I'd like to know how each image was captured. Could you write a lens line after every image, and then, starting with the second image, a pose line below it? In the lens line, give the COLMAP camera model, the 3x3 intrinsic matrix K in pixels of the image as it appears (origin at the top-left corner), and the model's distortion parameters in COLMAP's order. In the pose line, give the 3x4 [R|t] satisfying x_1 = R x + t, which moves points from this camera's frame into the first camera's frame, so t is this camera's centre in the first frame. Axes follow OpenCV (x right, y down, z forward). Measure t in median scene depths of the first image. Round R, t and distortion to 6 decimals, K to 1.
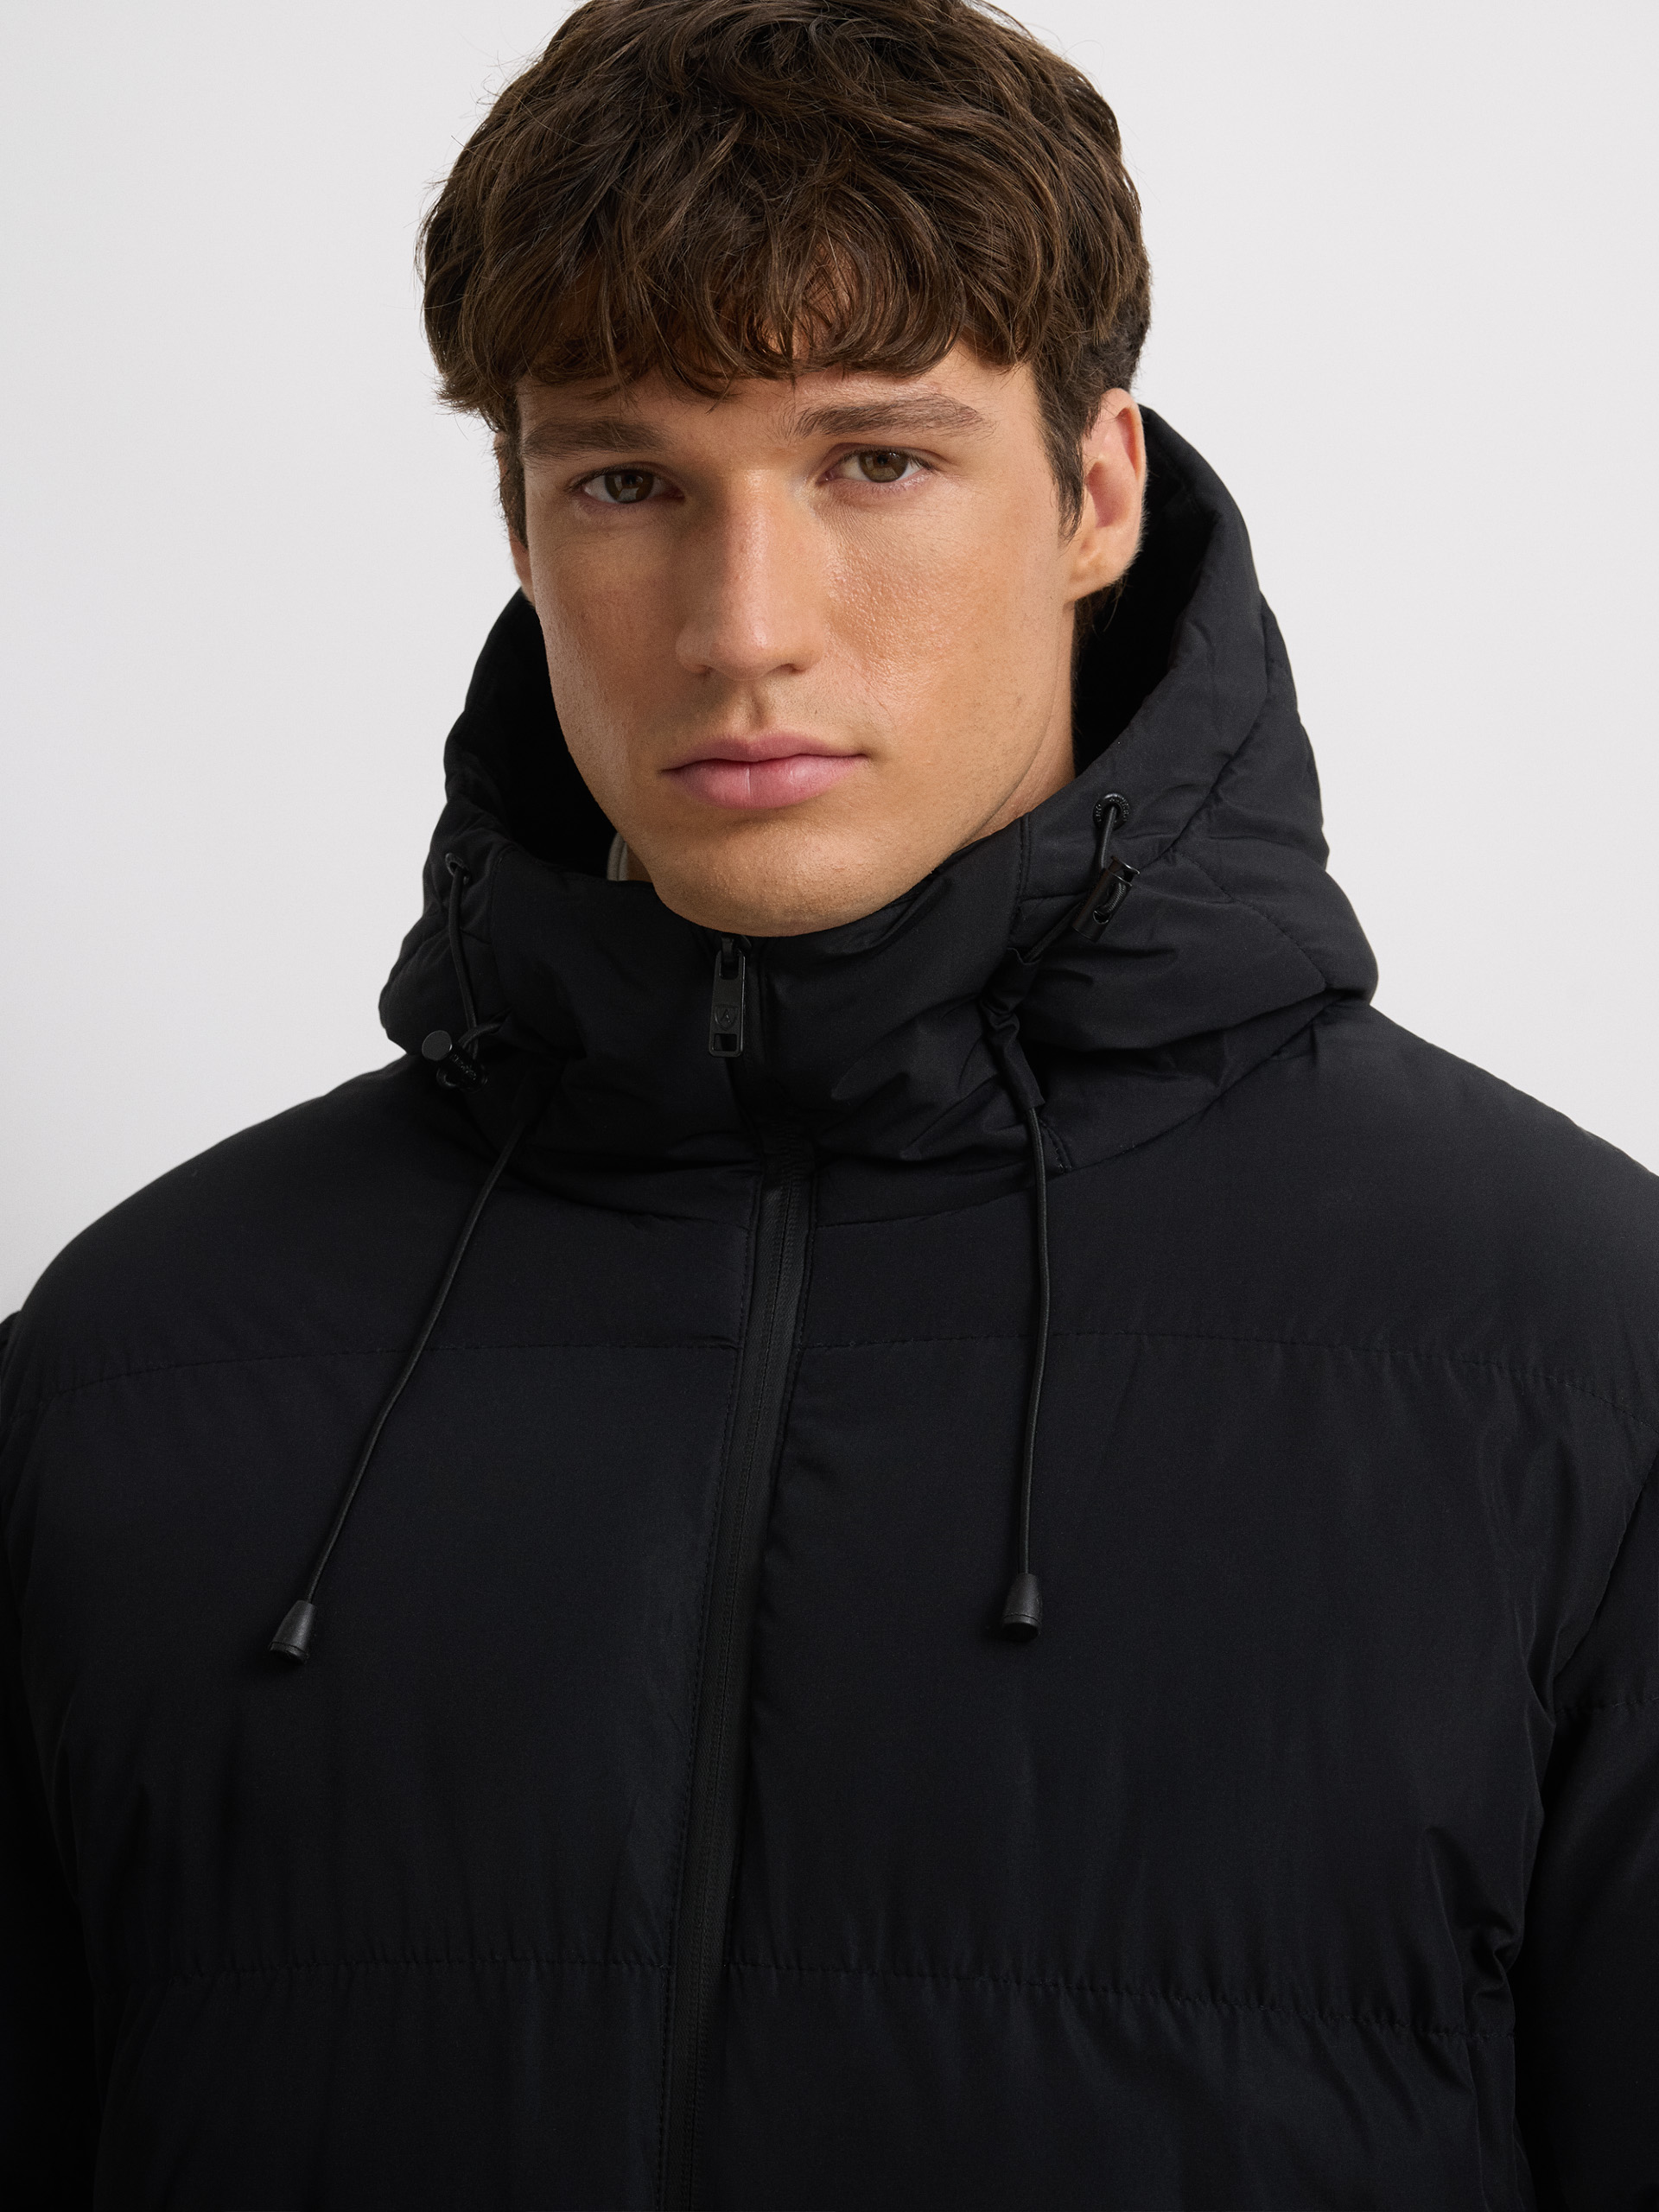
lens RADIAL K [[5252.8, 0, 829.5], [0, 5252.8, 1106.0], [0, 0, 1]] dist [0.411472, -10.196941]
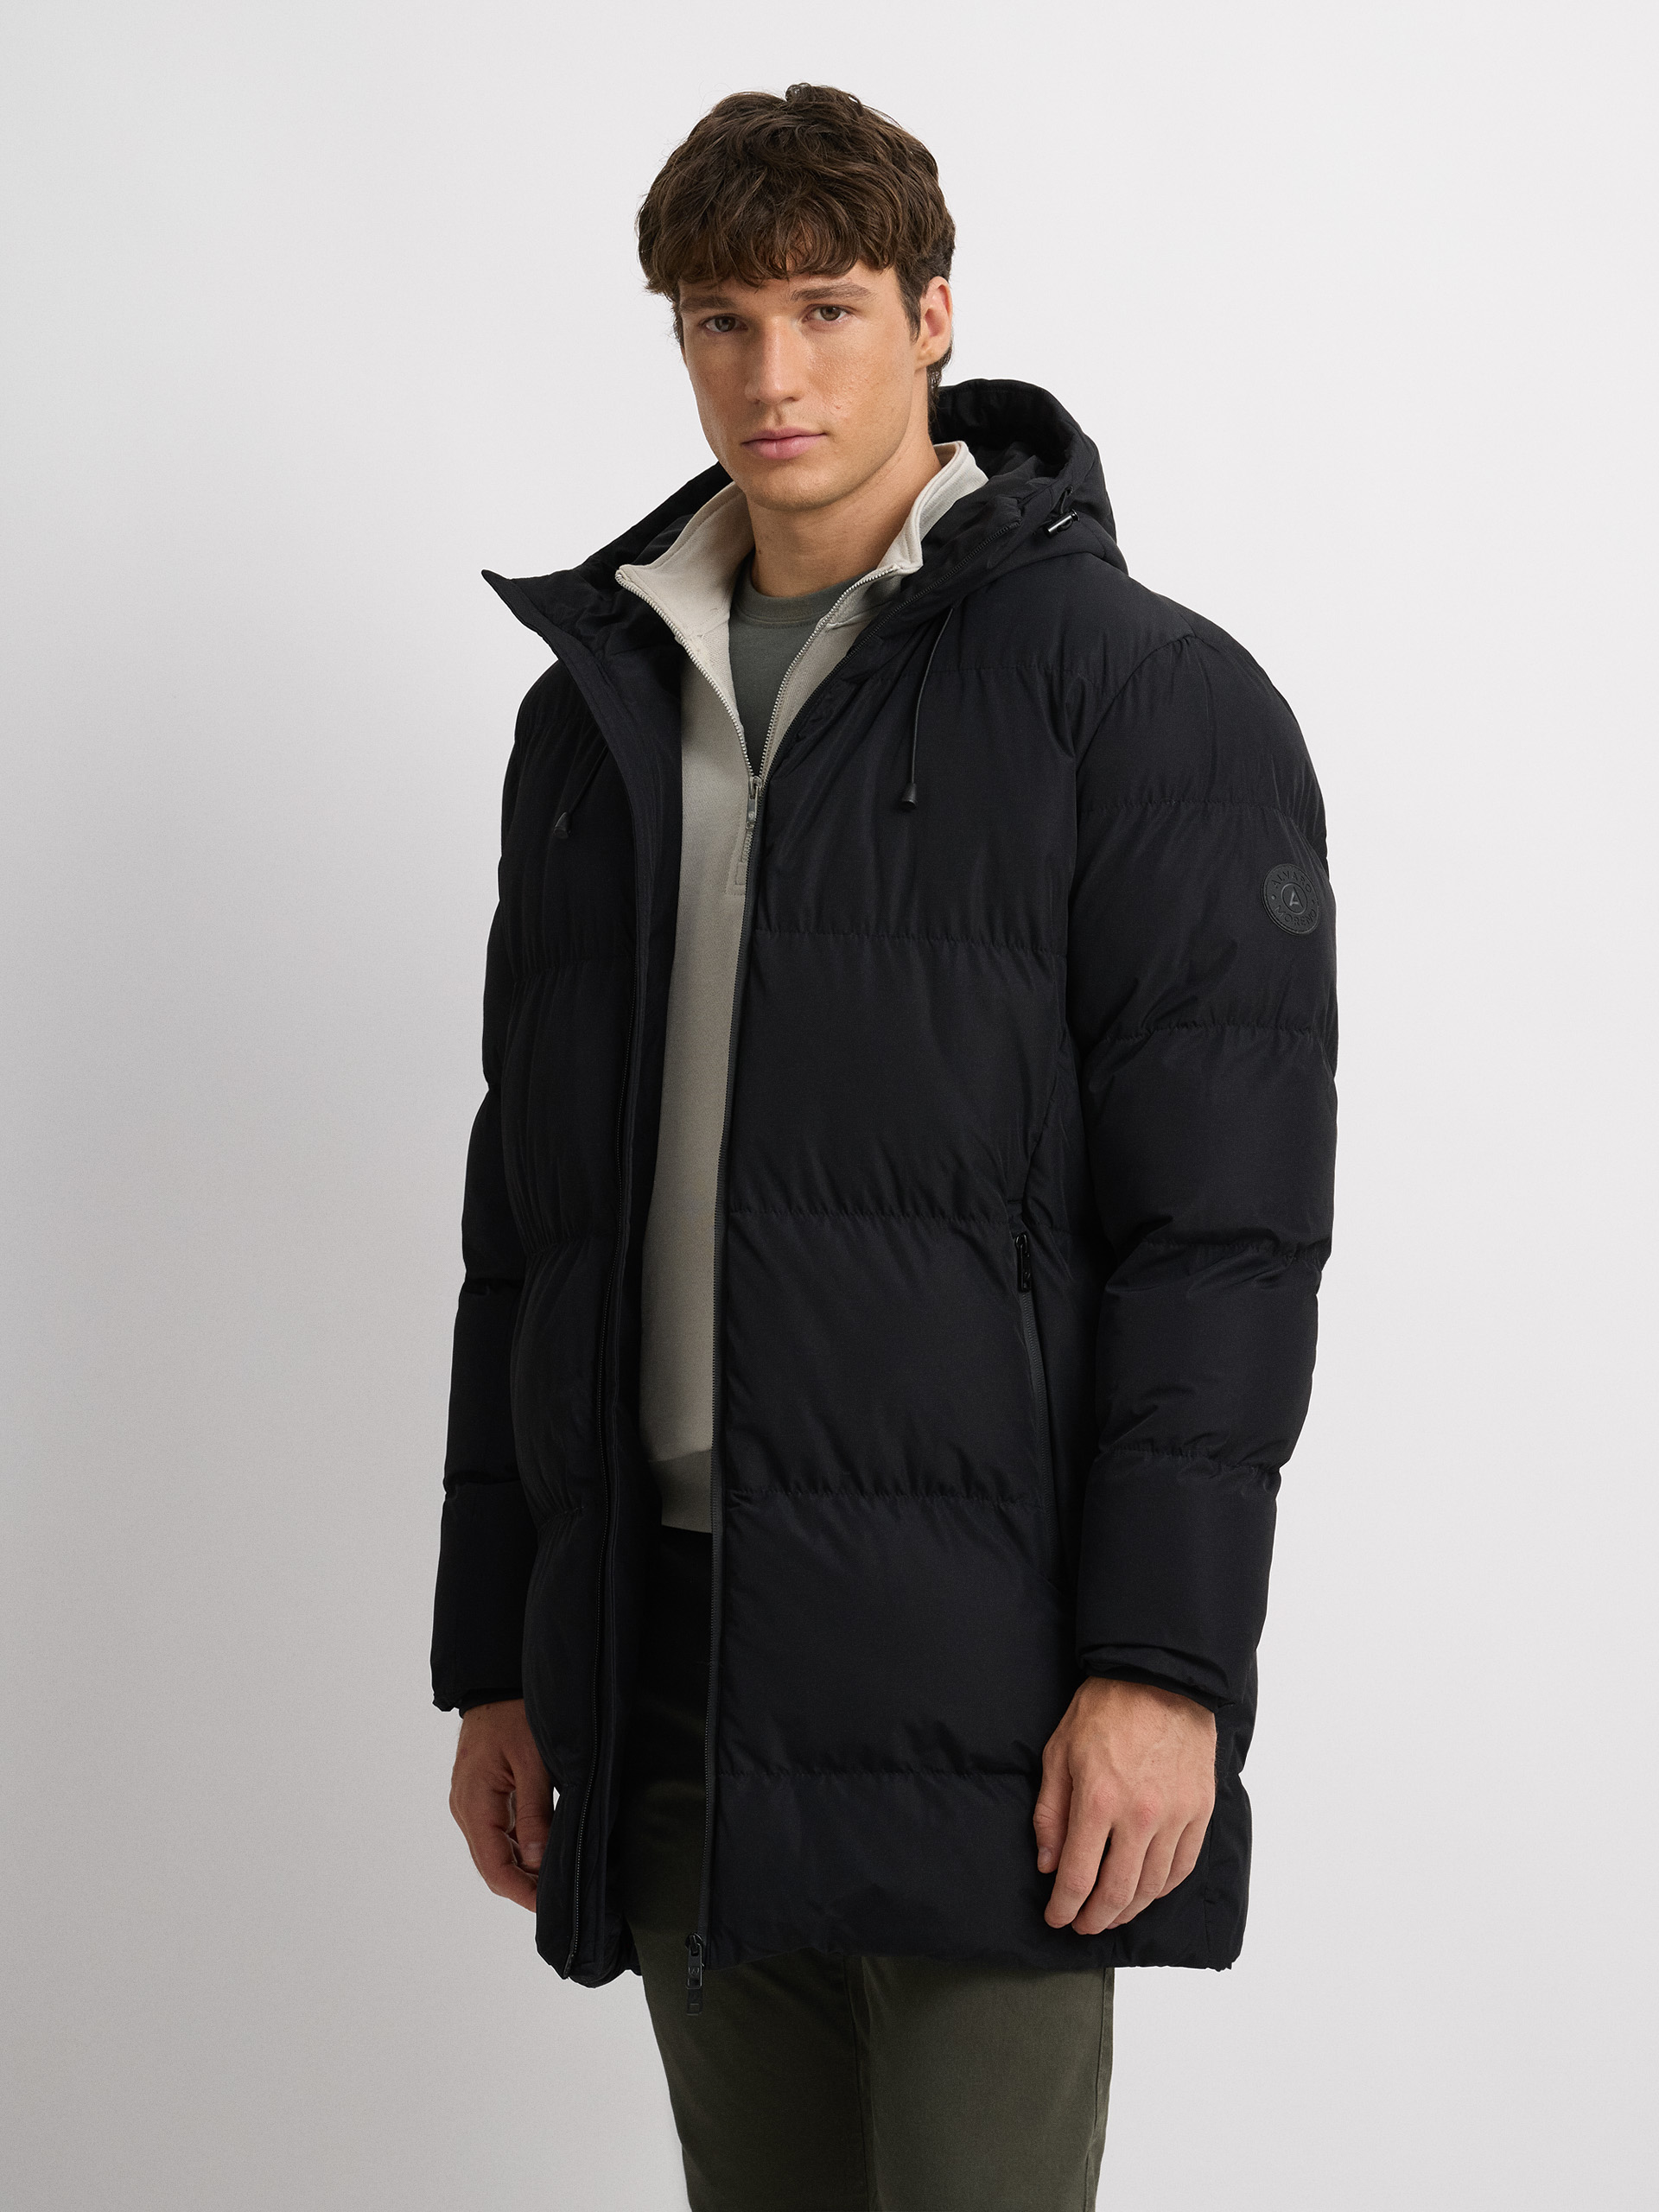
lens RADIAL K [[5252.8, 0, 829.5], [0, 5252.8, 1106.0], [0, 0, 1]] dist [0.411472, -10.196941]
pose [[0.997259, -0.012215, -0.072970, 0.180090], [0.015060, 0.999142, 0.038568, 0.144895], [0.072436, -0.039561, 0.996588, -1.392374]]
